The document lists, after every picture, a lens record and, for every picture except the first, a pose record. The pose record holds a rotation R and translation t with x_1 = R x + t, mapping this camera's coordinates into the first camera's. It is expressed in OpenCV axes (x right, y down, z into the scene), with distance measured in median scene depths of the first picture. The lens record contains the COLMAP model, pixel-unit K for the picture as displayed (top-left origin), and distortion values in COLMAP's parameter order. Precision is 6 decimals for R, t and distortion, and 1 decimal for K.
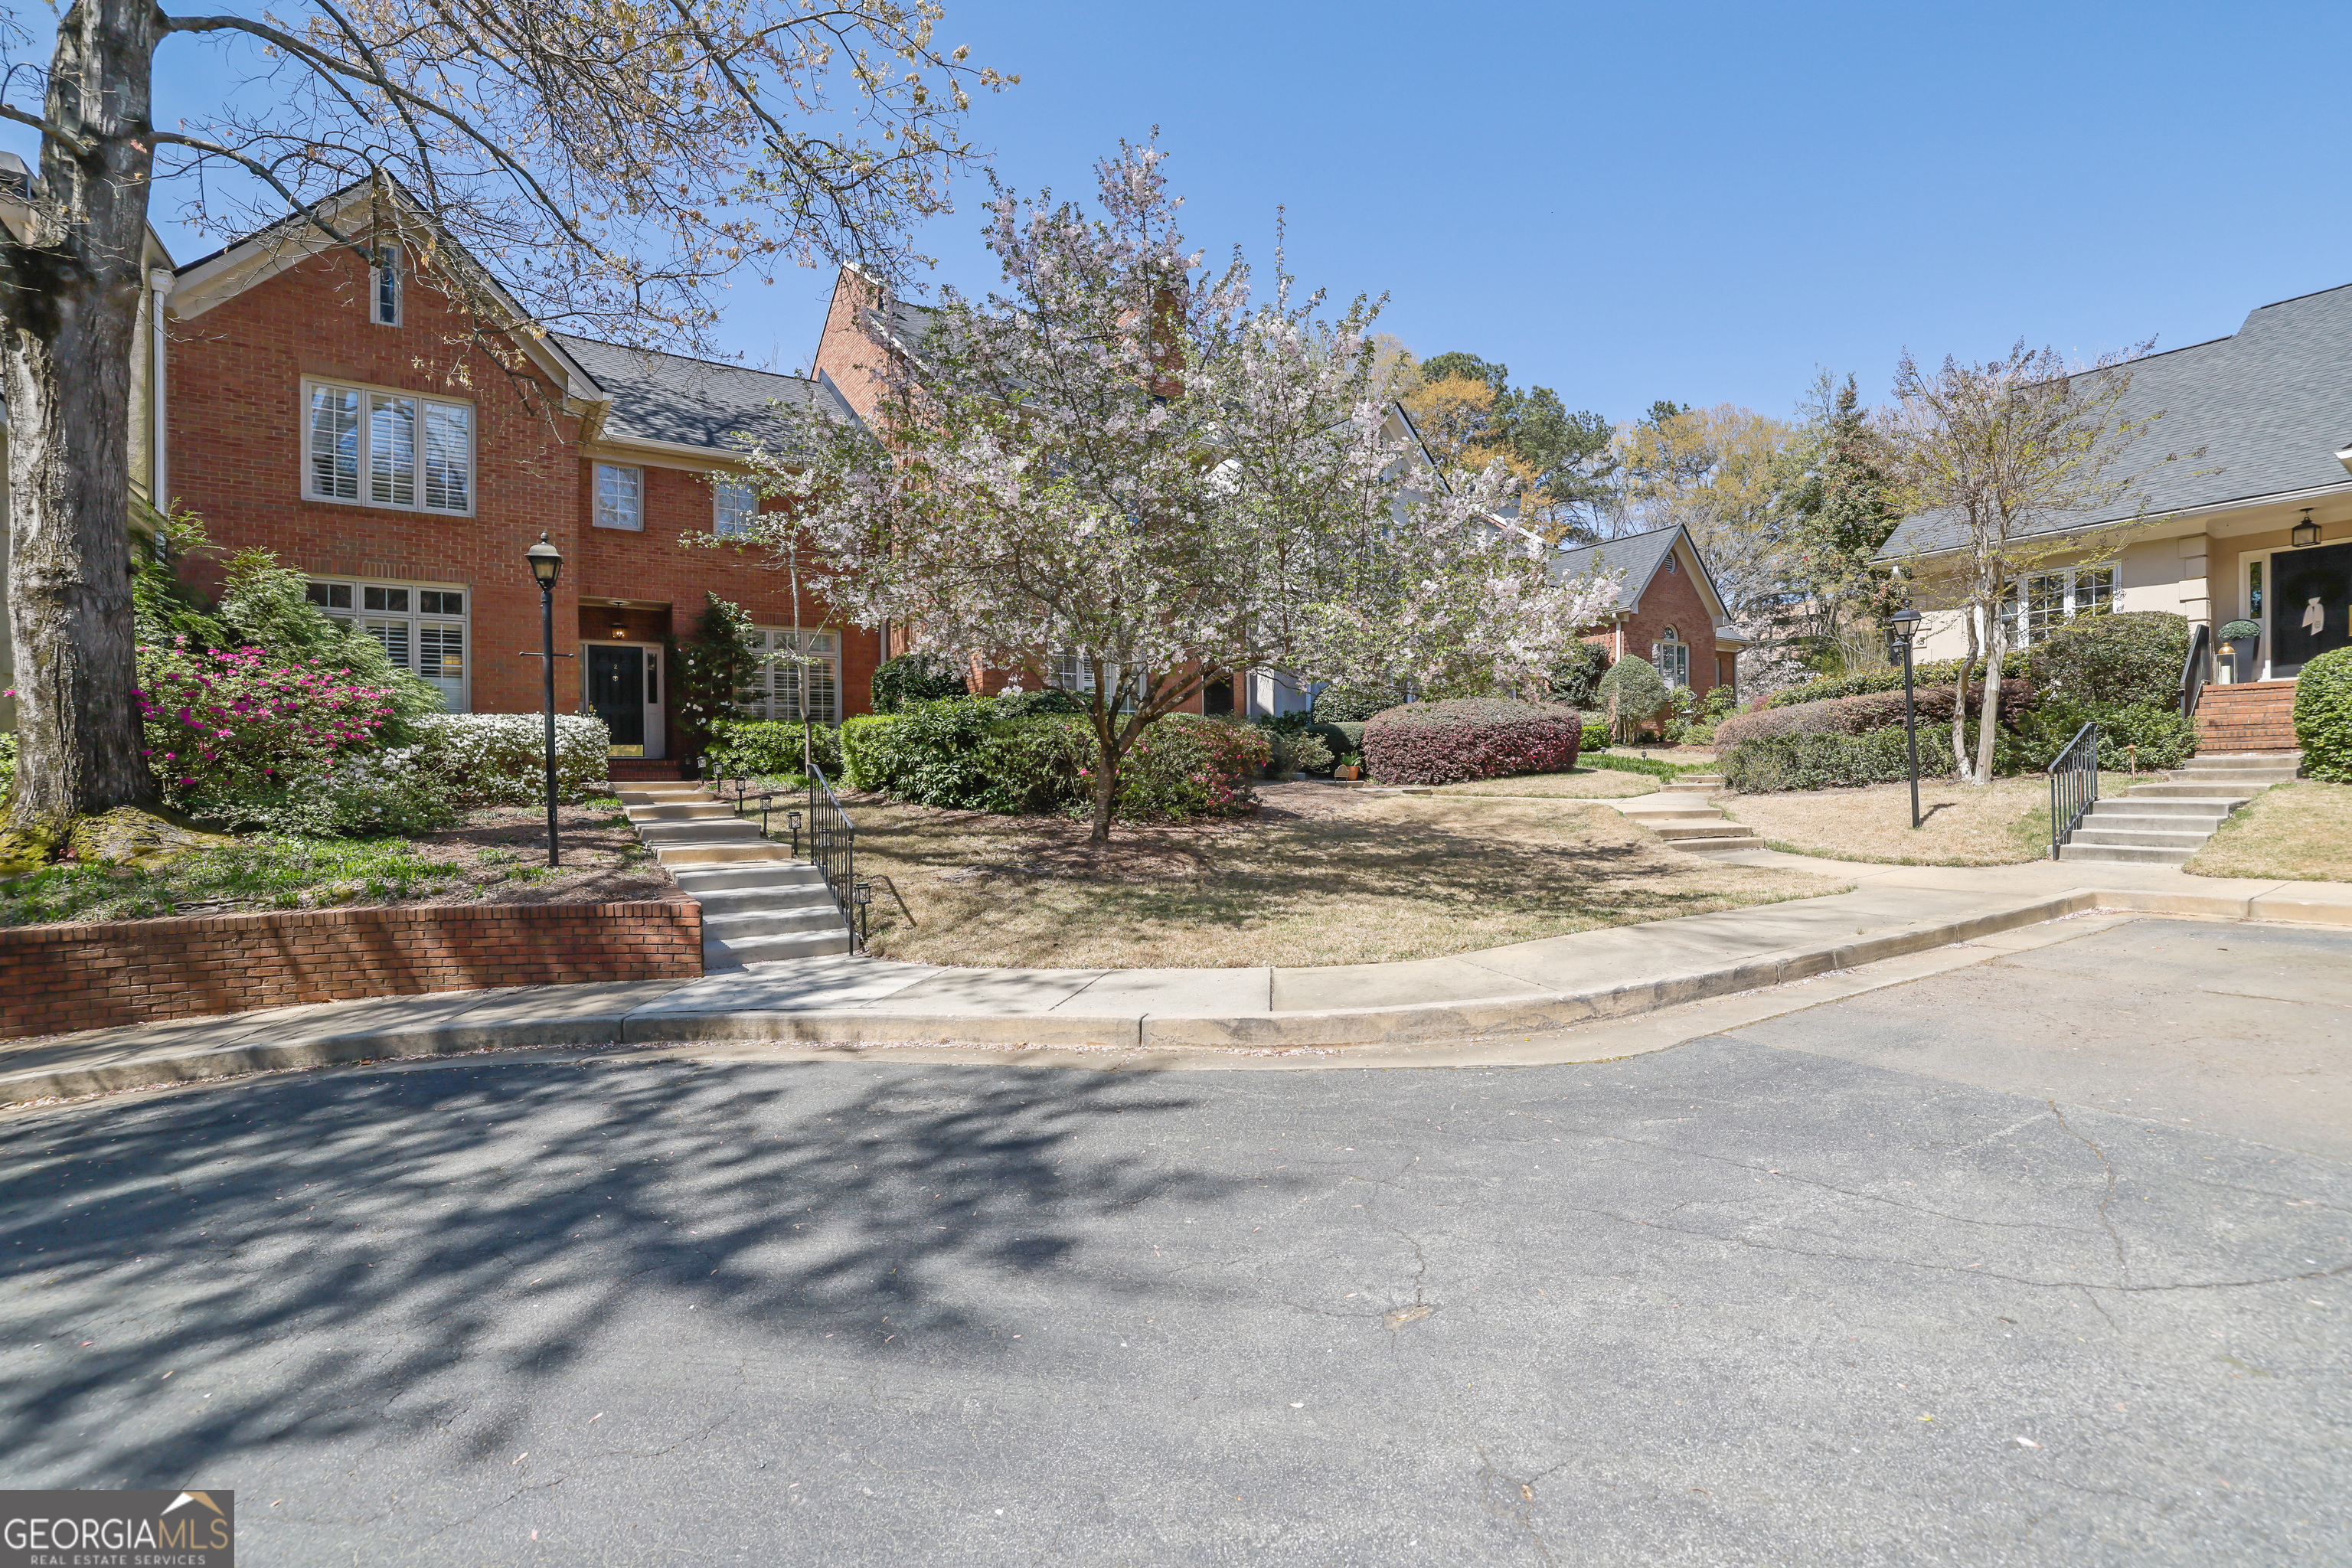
lens RADIAL K [[1008.2, 0, 1174.8], [0, 1008.2, 749.4], [0, 0, 1]] dist [-0.055710, 0.019579]
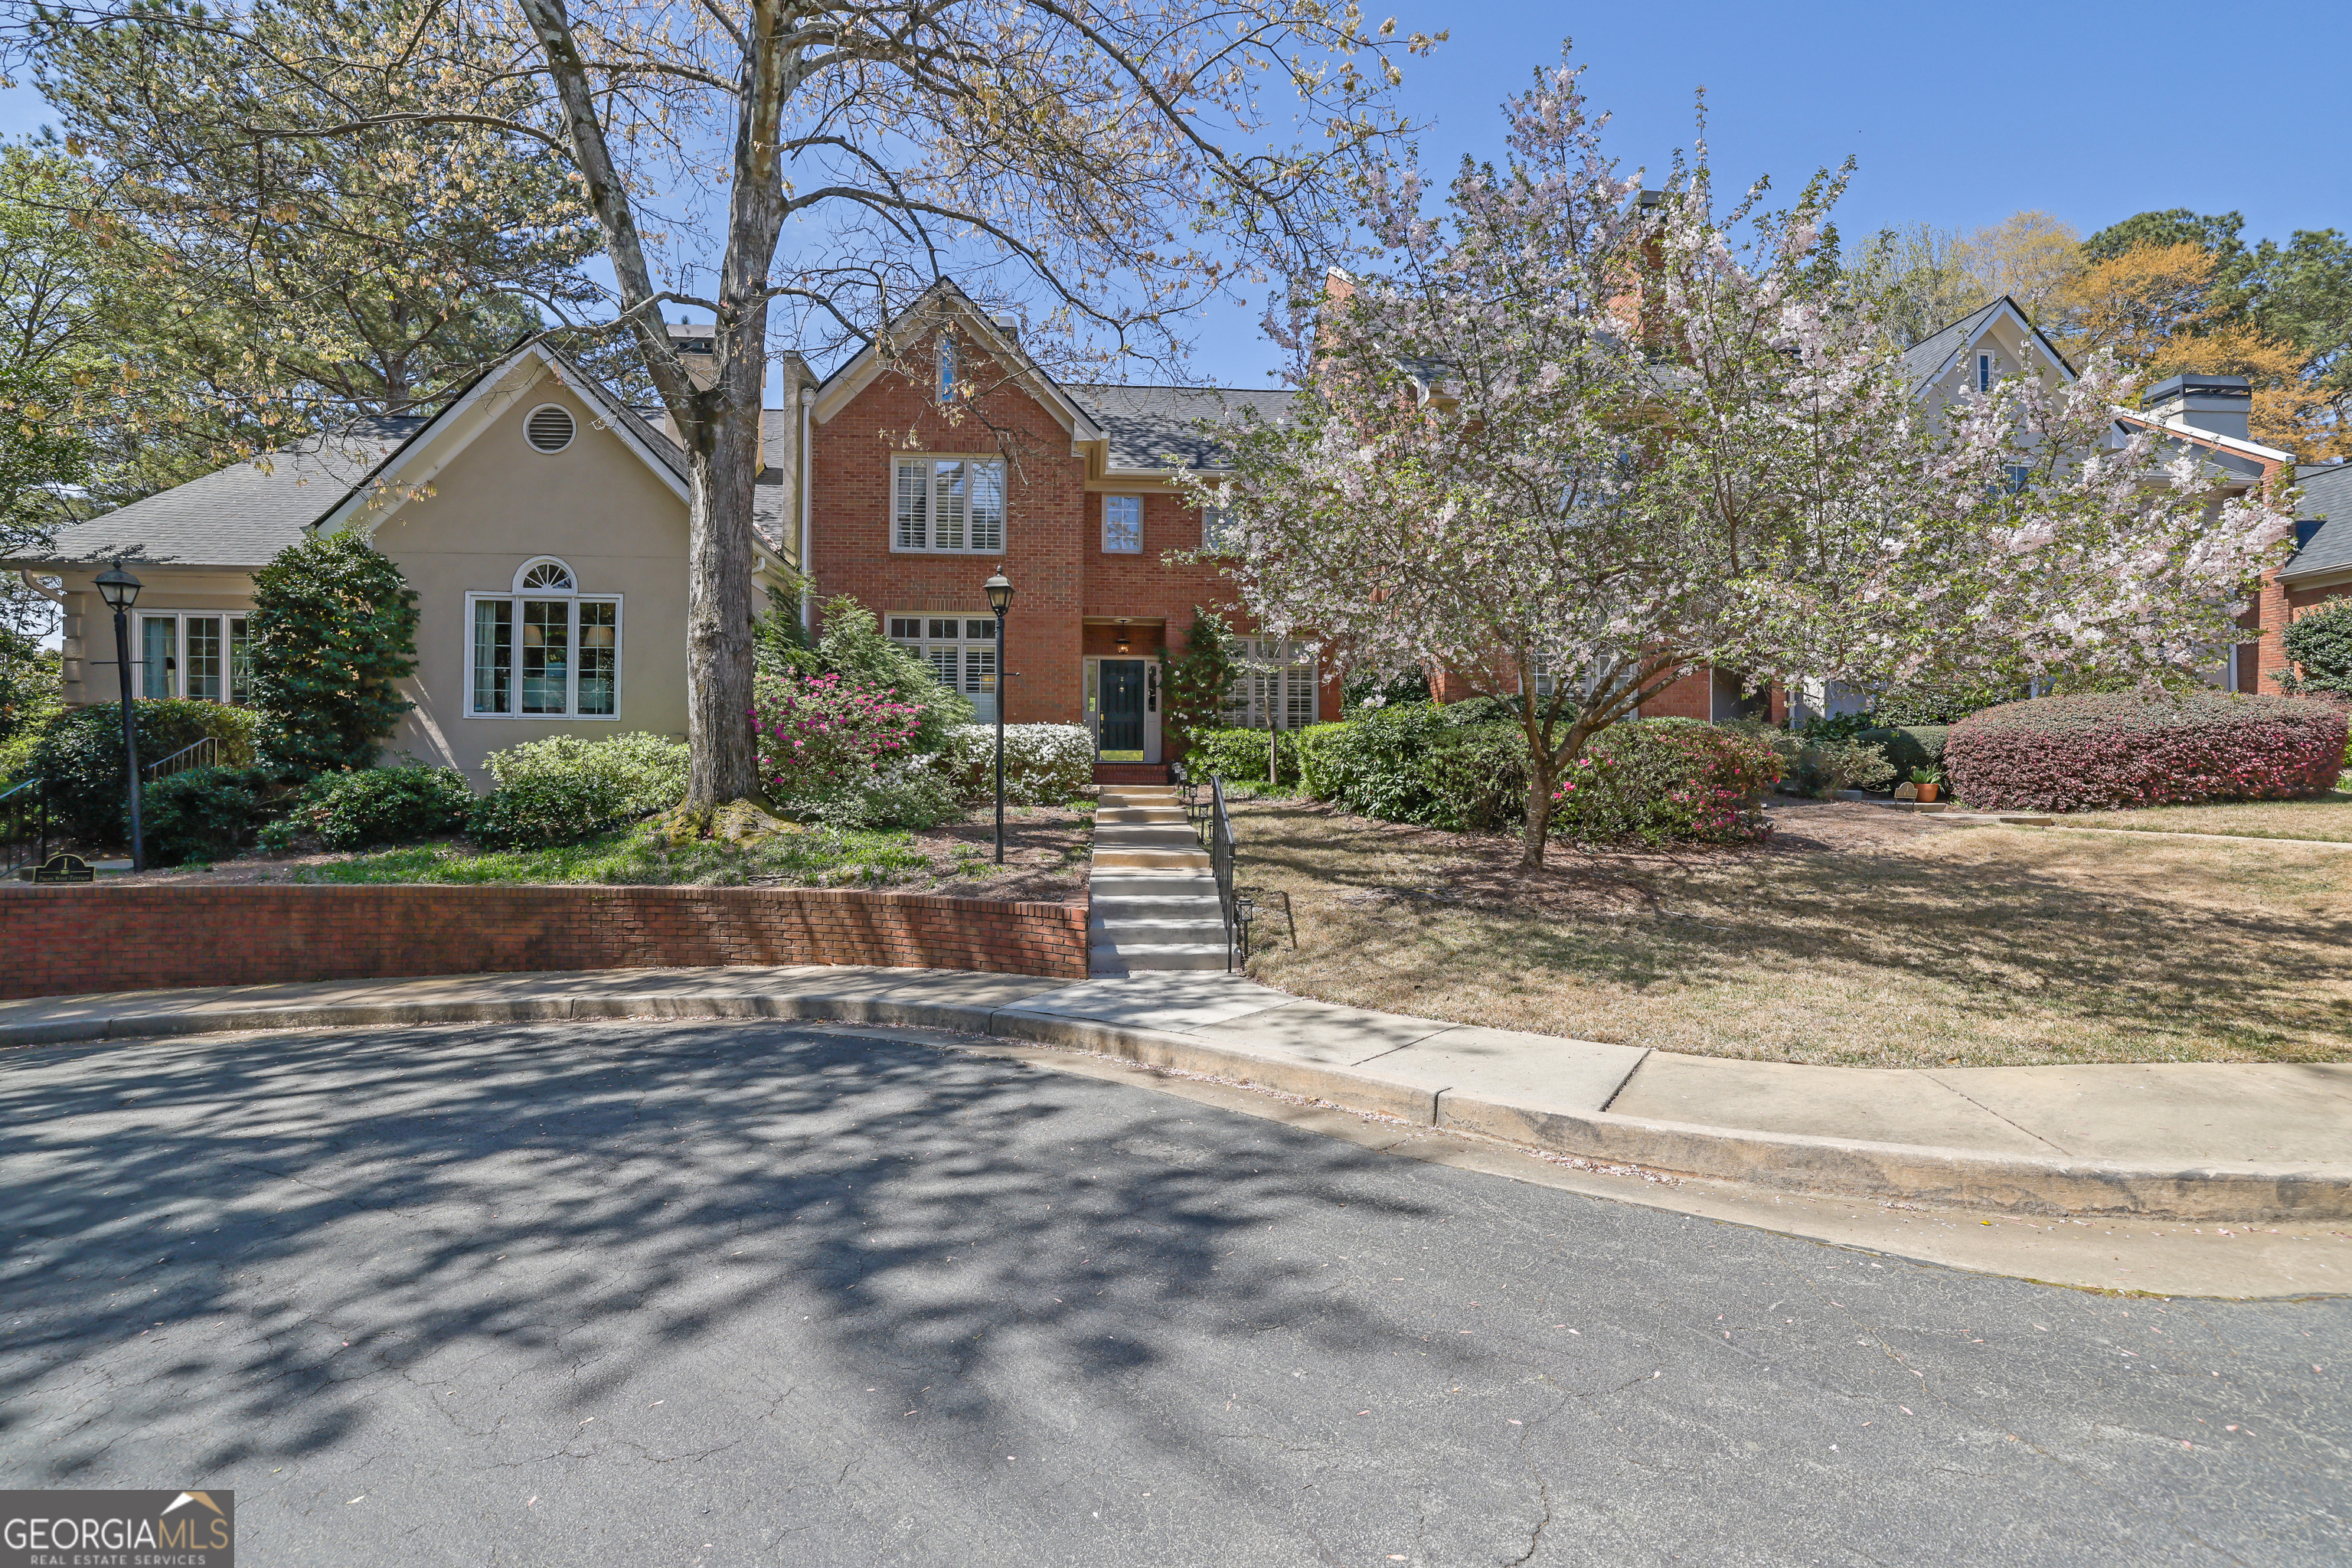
lens RADIAL K [[1035.4, 0, 1179.6], [0, 1035.4, 733.0], [0, 0, 1]] dist [-0.055967, 0.020568]
pose [[0.864135, -0.002939, -0.503252, 0.130694], [-0.006022, 0.999851, -0.016180, -0.011196], [0.503224, 0.017012, 0.863989, 0.088352]]
